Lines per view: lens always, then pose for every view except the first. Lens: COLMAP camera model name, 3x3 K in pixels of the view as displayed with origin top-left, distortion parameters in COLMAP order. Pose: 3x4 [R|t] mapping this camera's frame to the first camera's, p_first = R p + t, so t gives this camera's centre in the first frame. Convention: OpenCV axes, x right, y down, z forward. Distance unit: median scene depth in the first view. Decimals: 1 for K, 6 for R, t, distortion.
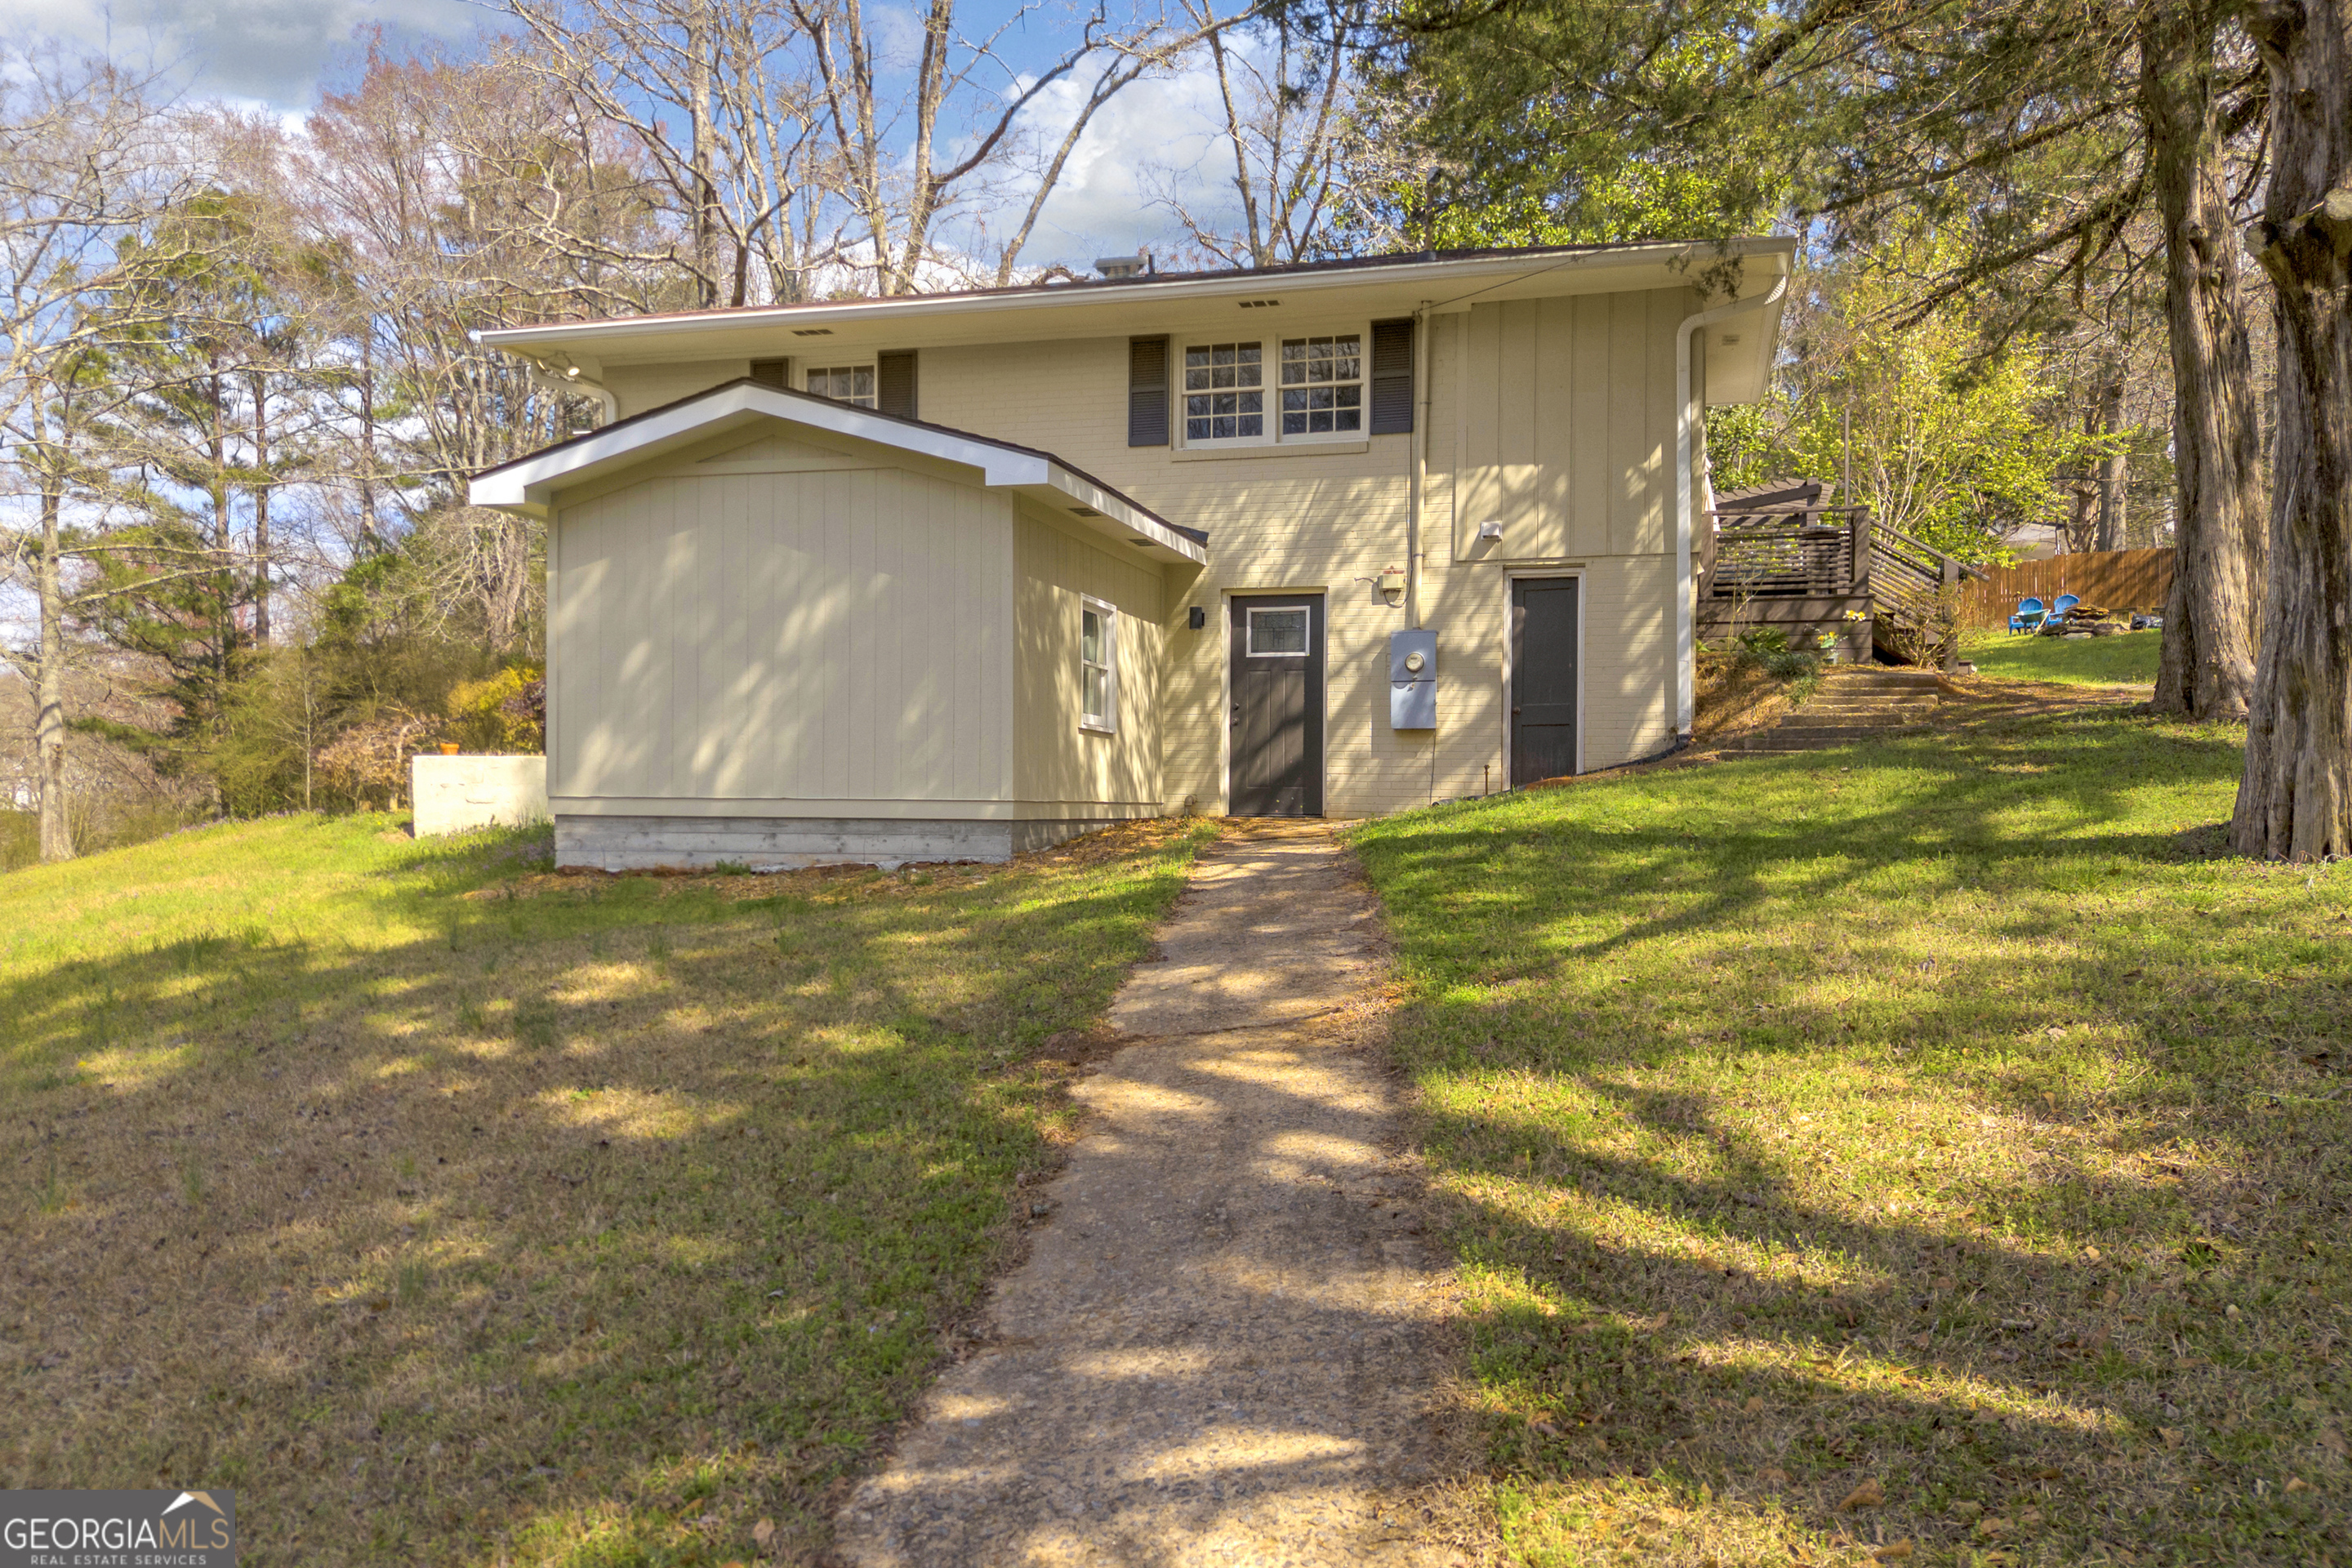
lens RADIAL K [[1710.9, 0, 1169.8], [0, 1710.9, 788.1], [0, 0, 1]] dist [0.032842, -0.026681]
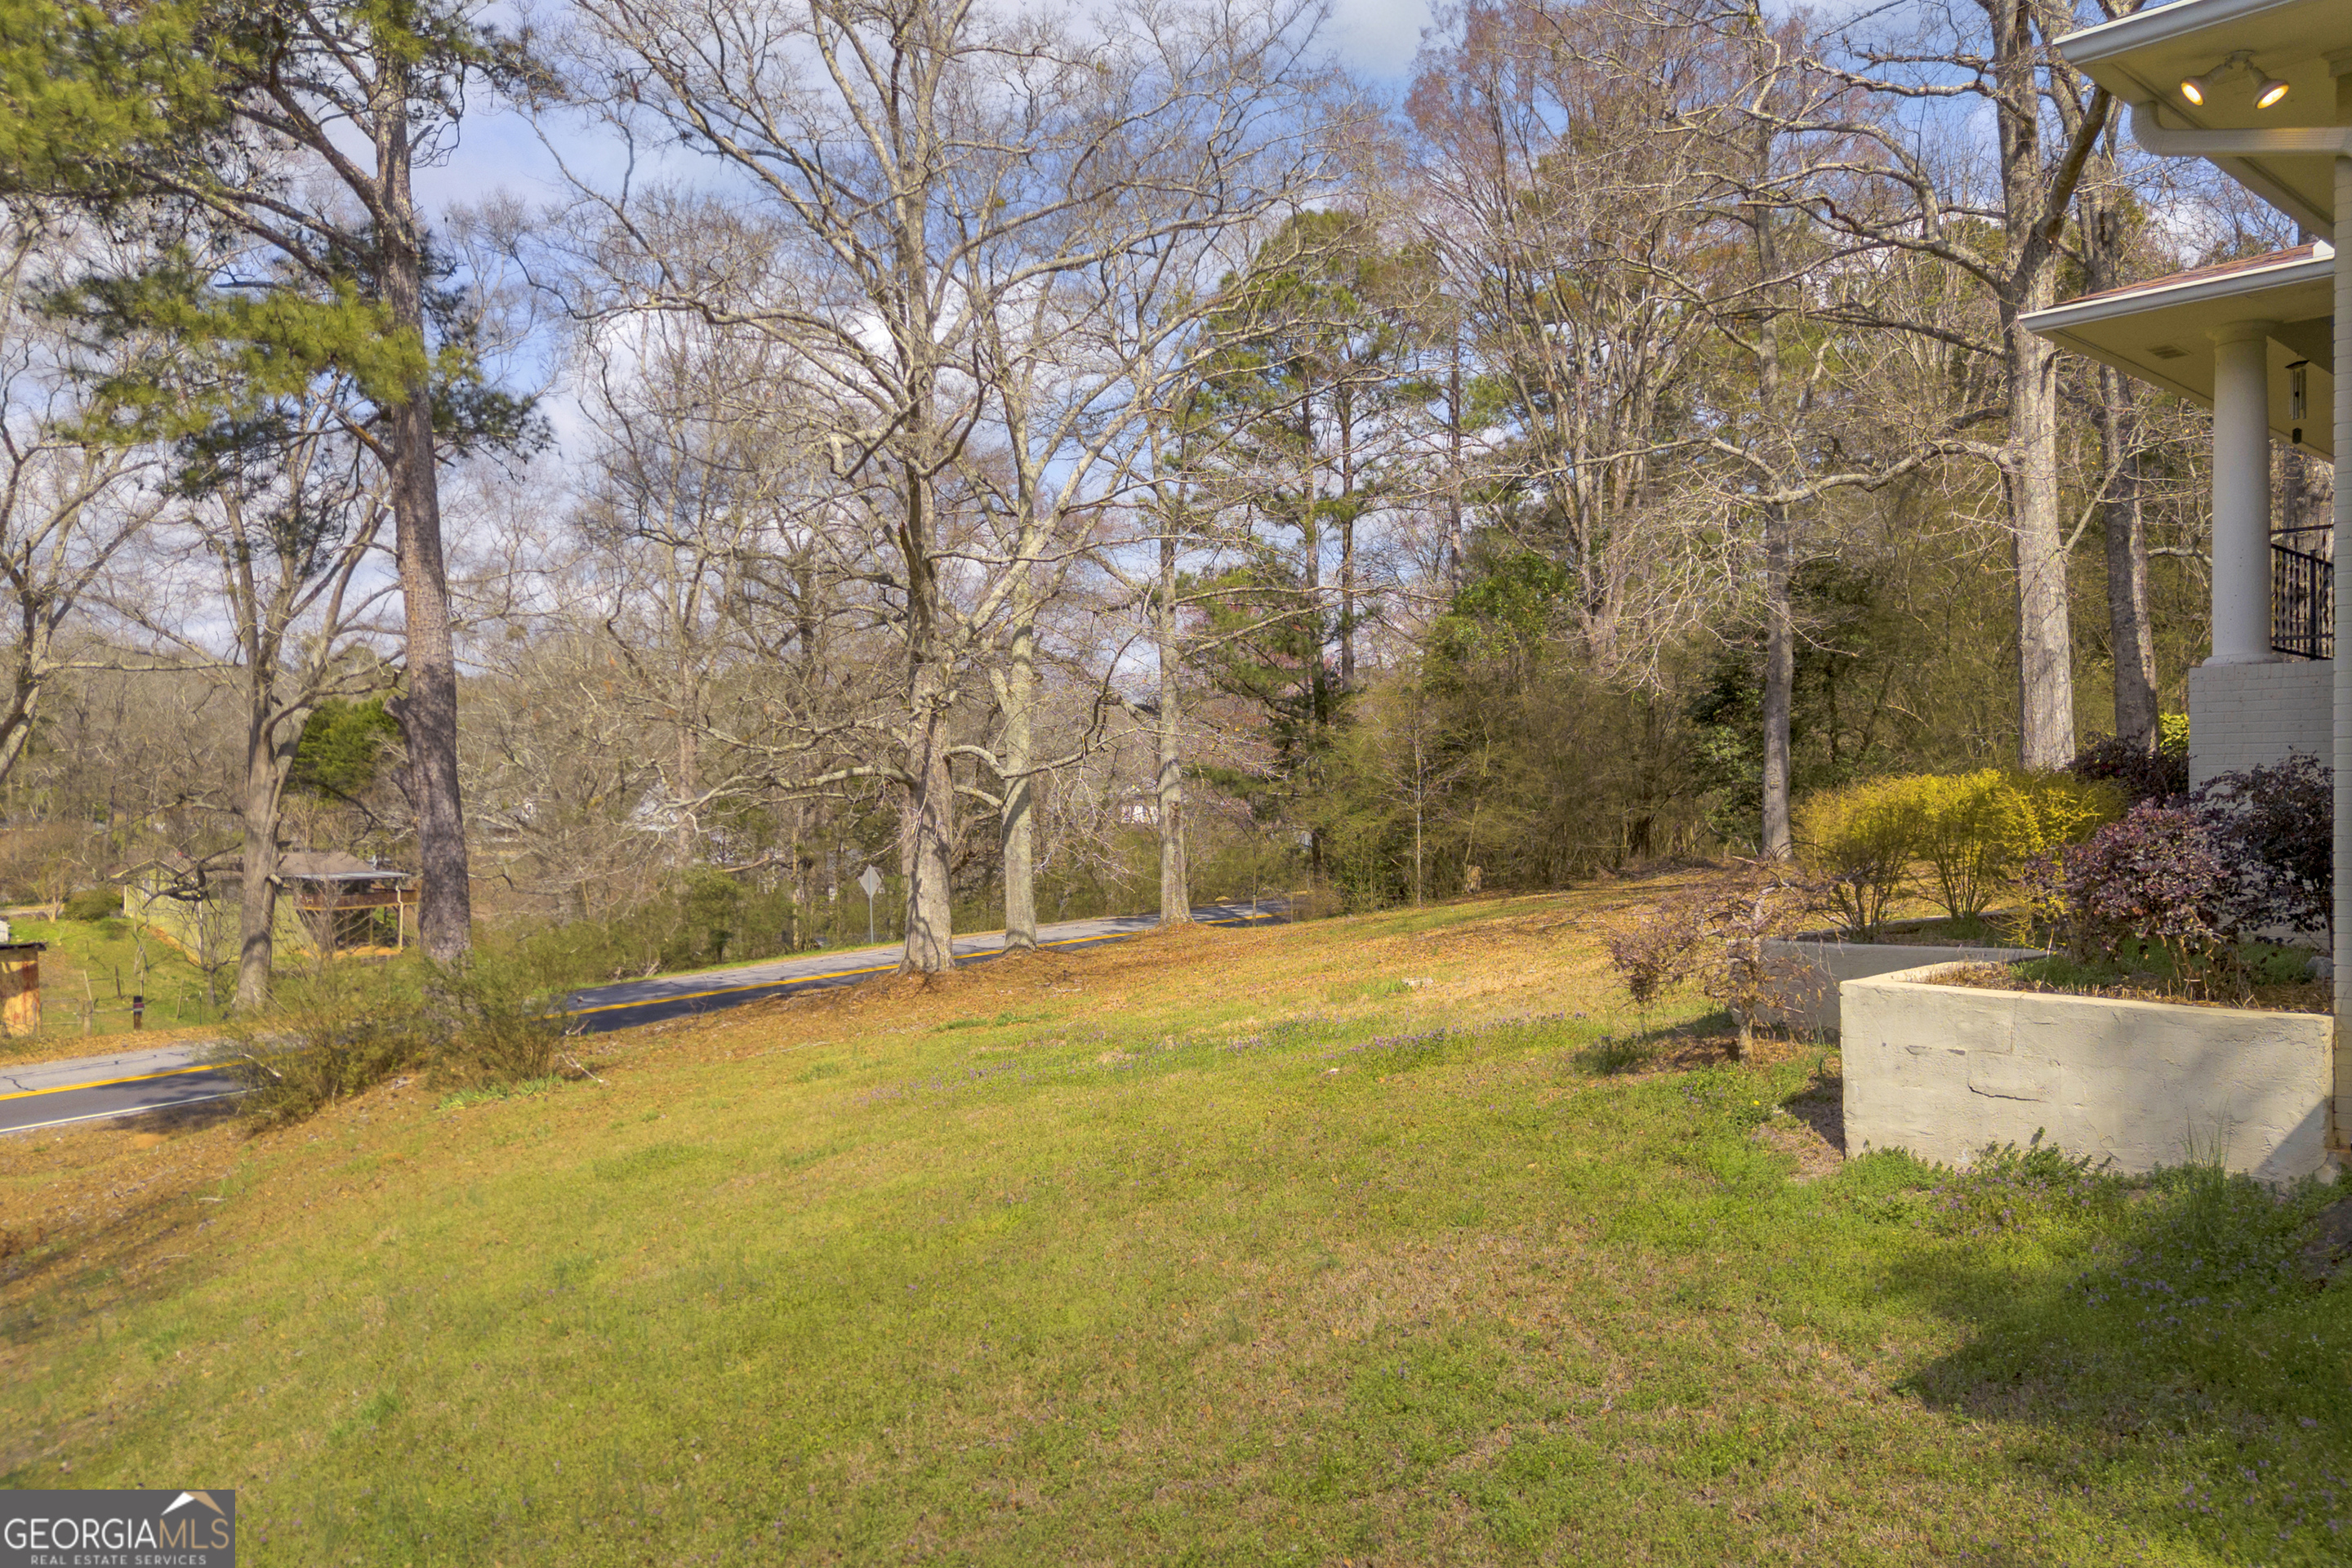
lens RADIAL K [[1710.9, 0, 1175.4], [0, 1710.9, 785.2], [0, 0, 1]] dist [0.032842, -0.026681]
pose [[0.844725, -0.009026, -0.535124, -0.104167], [0.006818, 0.999958, -0.006104, -0.021828], [0.535157, 0.001508, 0.844751, 0.151302]]
